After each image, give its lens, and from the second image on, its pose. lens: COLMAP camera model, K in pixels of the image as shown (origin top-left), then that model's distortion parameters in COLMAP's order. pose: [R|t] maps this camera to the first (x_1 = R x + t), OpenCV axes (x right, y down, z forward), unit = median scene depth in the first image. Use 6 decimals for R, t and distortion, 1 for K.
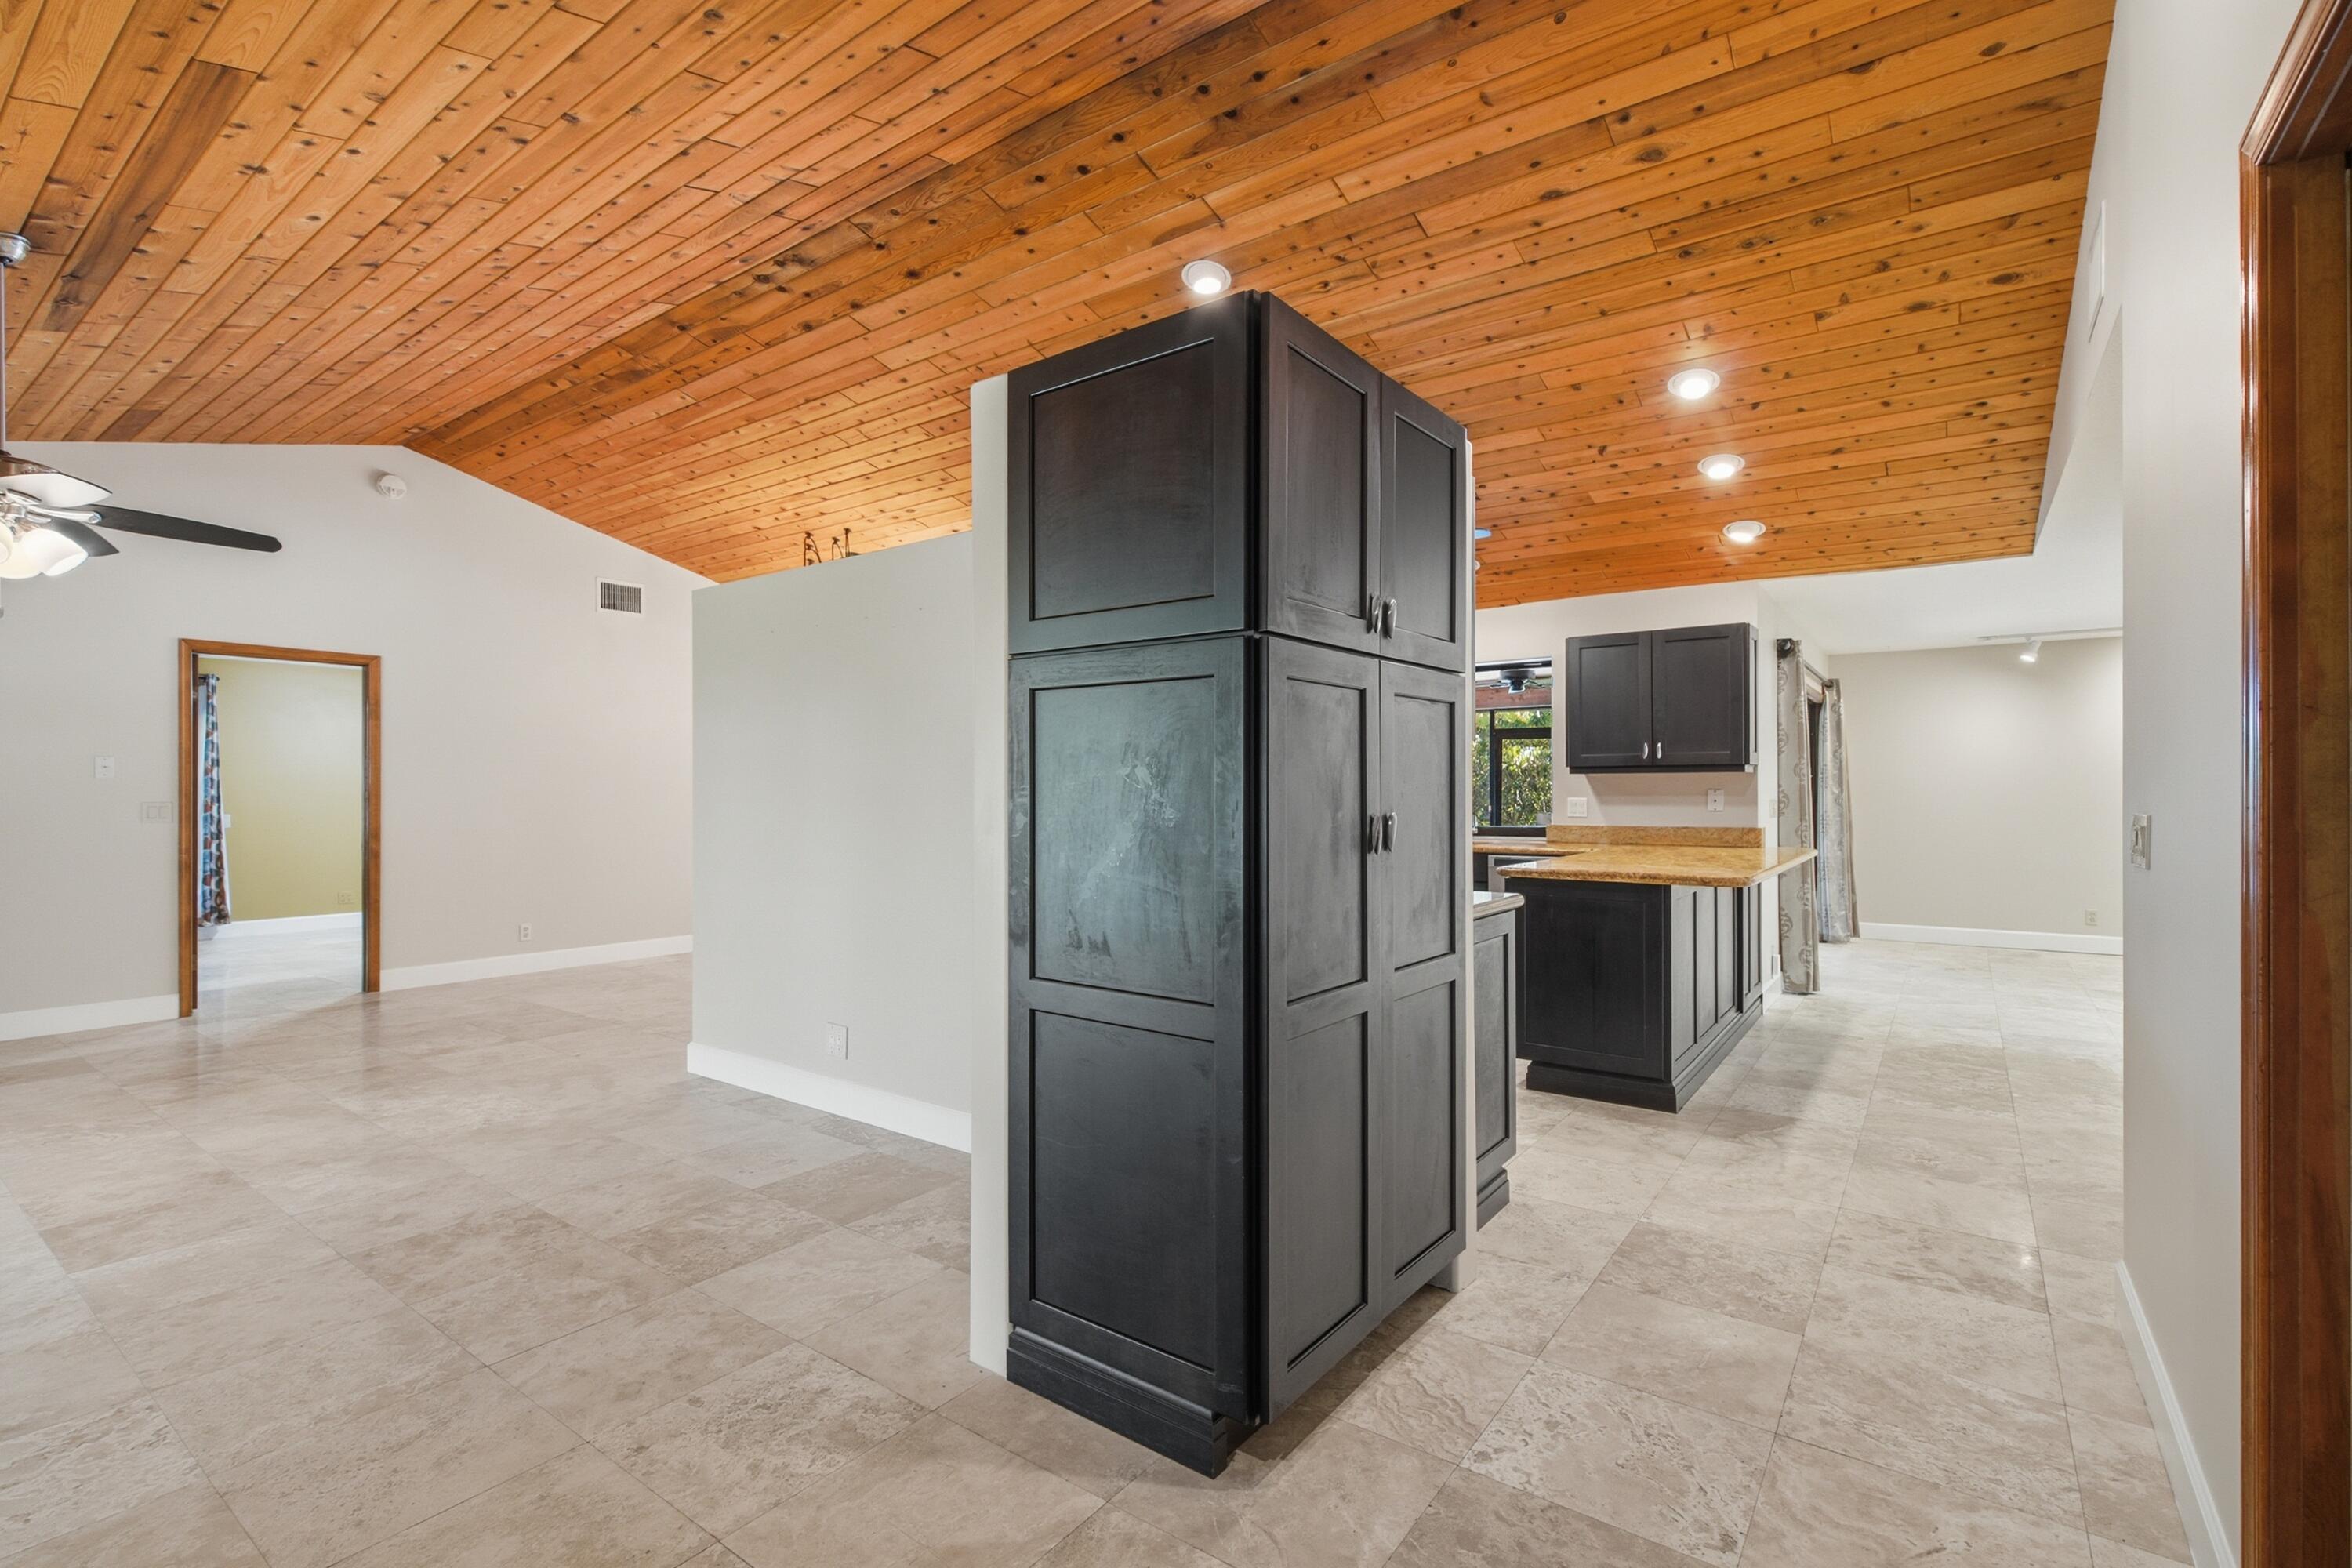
lens RADIAL K [[1067.6, 0, 1170.3], [0, 1067.6, 785.7], [0, 0, 1]] dist [0.001833, 0.000035]
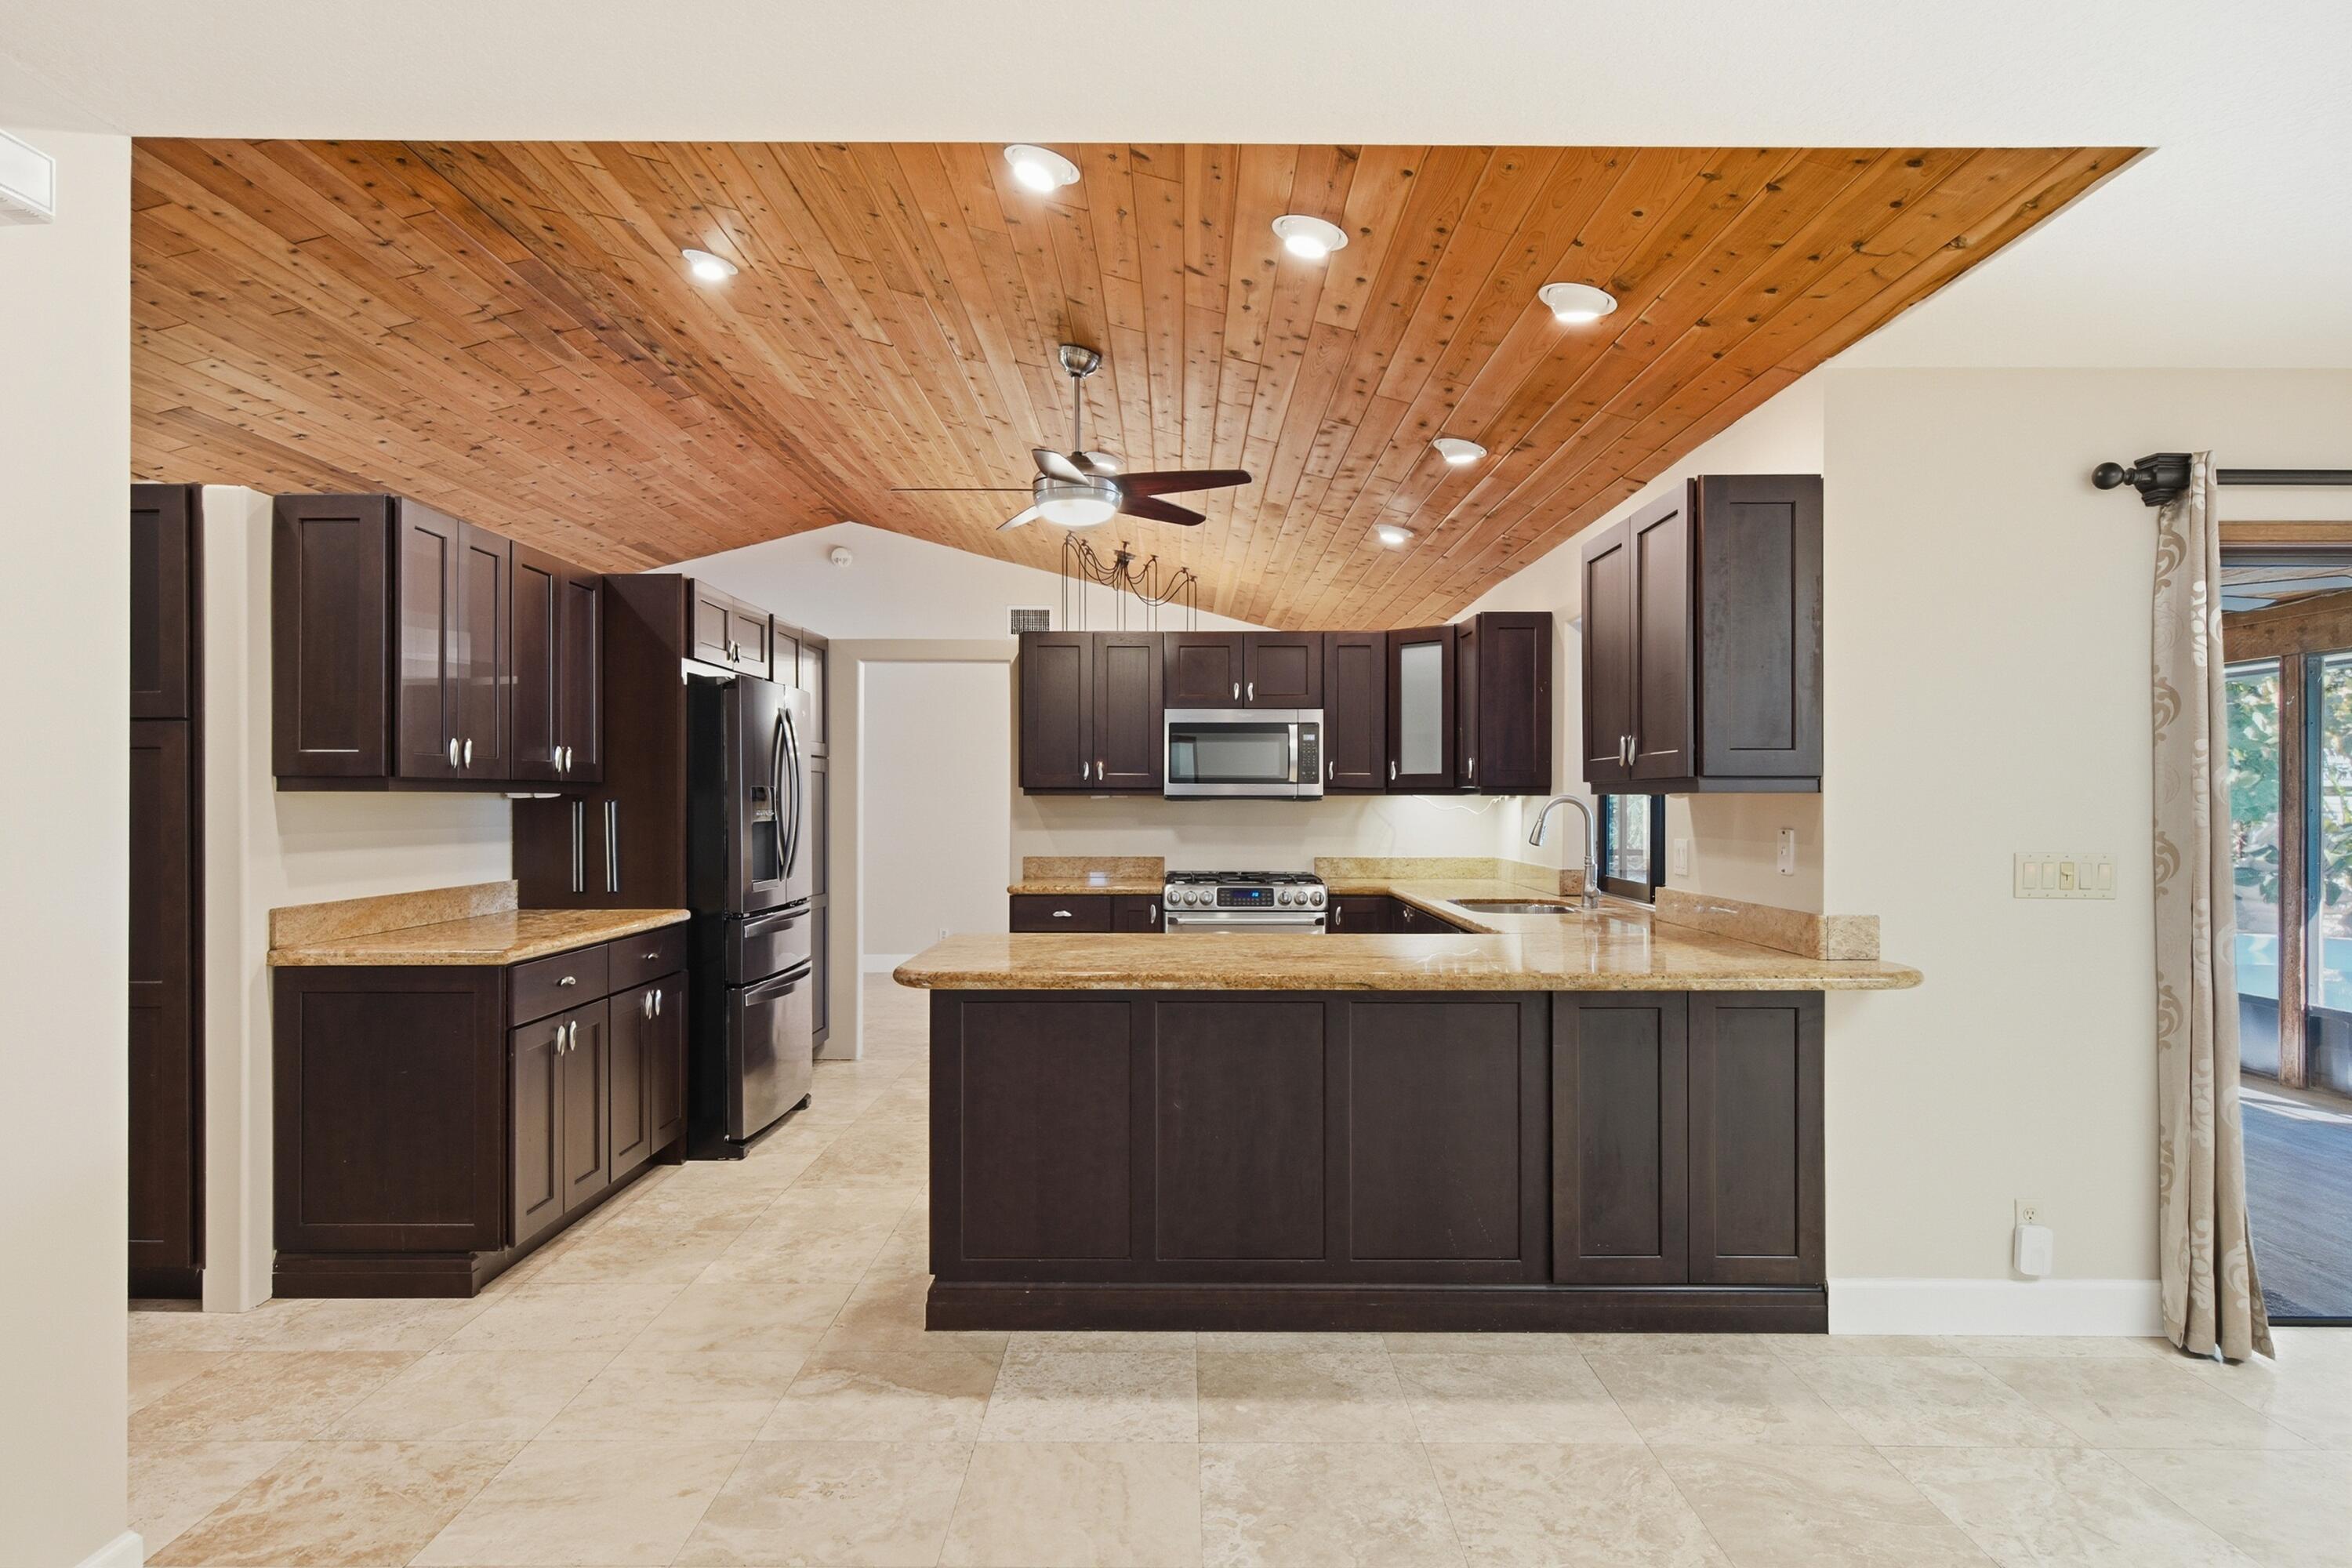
lens RADIAL K [[1372.6, 0, 1172.1], [0, 1372.6, 800.9], [0, 0, 1]] dist [0.021201, -0.017836]
pose [[0.588535, 0.003943, -0.808462, 1.411046], [0.000961, 0.999984, 0.005577, -0.020782], [0.808471, -0.004059, 0.588522, 0.720426]]
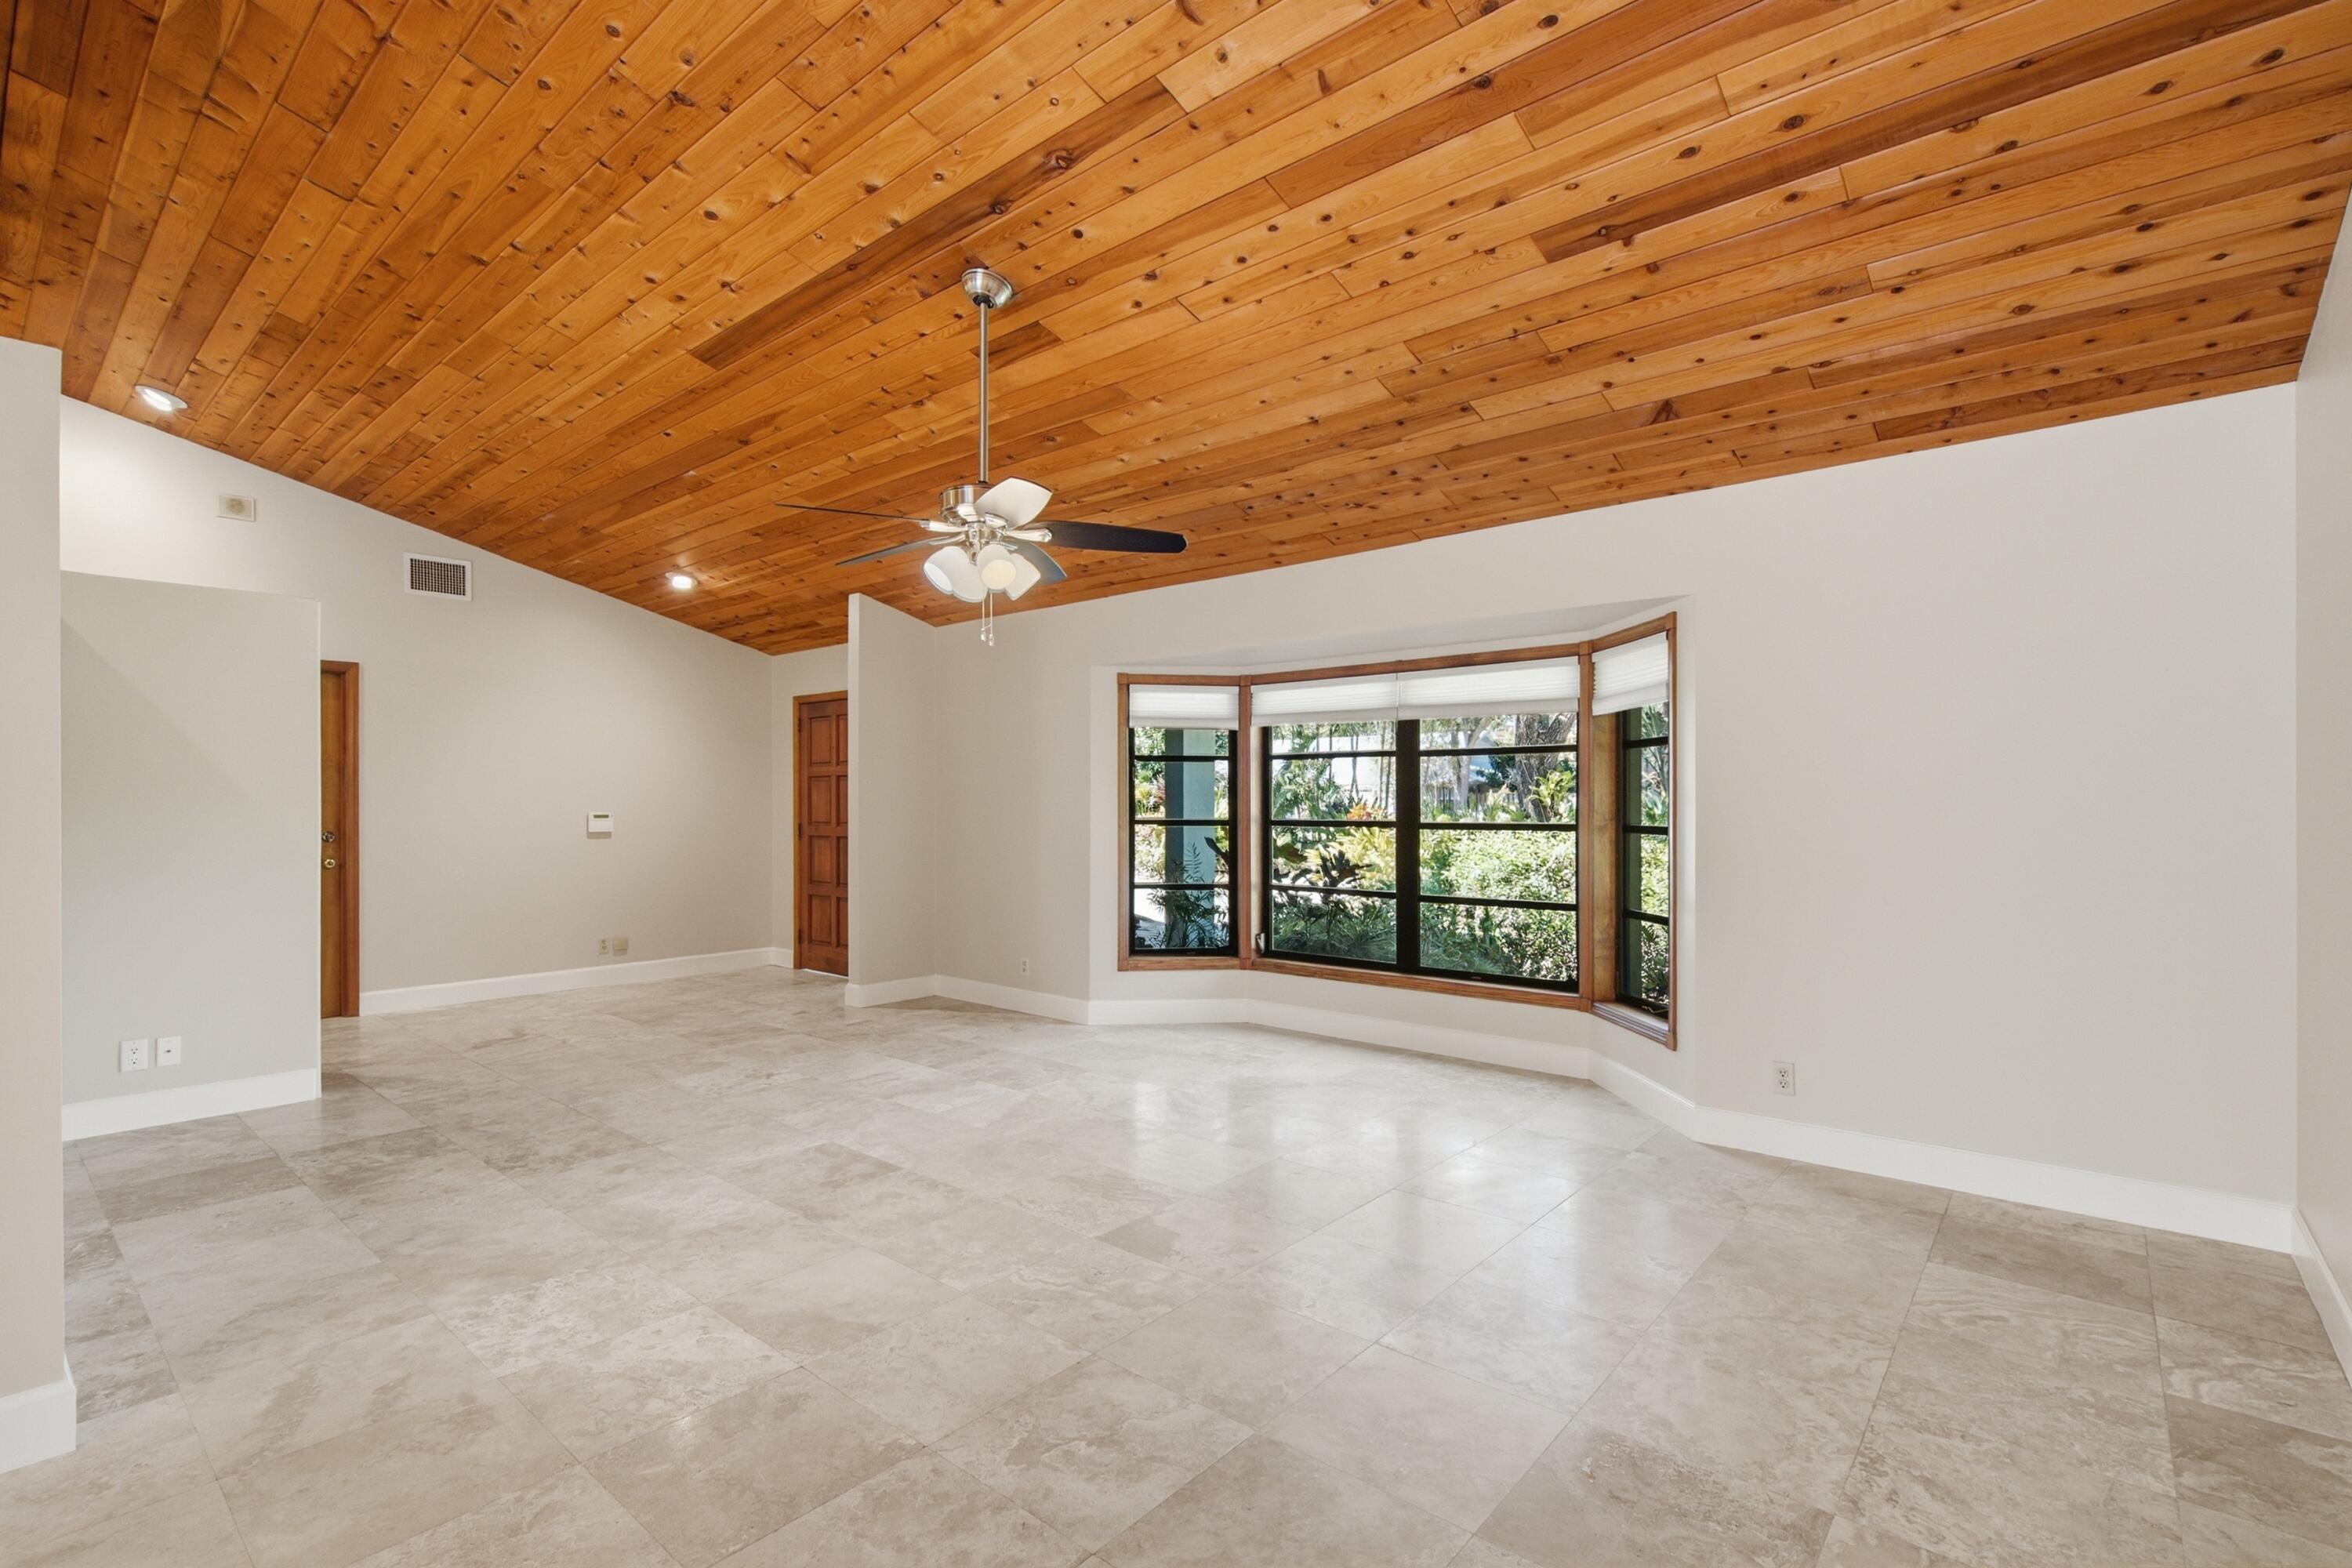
lens RADIAL K [[1072.3, 0, 1166.6], [0, 1072.3, 797.4], [0, 0, 1]] dist [0.002759, -0.000206]
pose [[-0.996969, 0.007003, 0.077485, -1.246553], [0.006233, 0.999929, -0.010173, 0.010968], [-0.077551, -0.009660, -0.996942, 1.879120]]
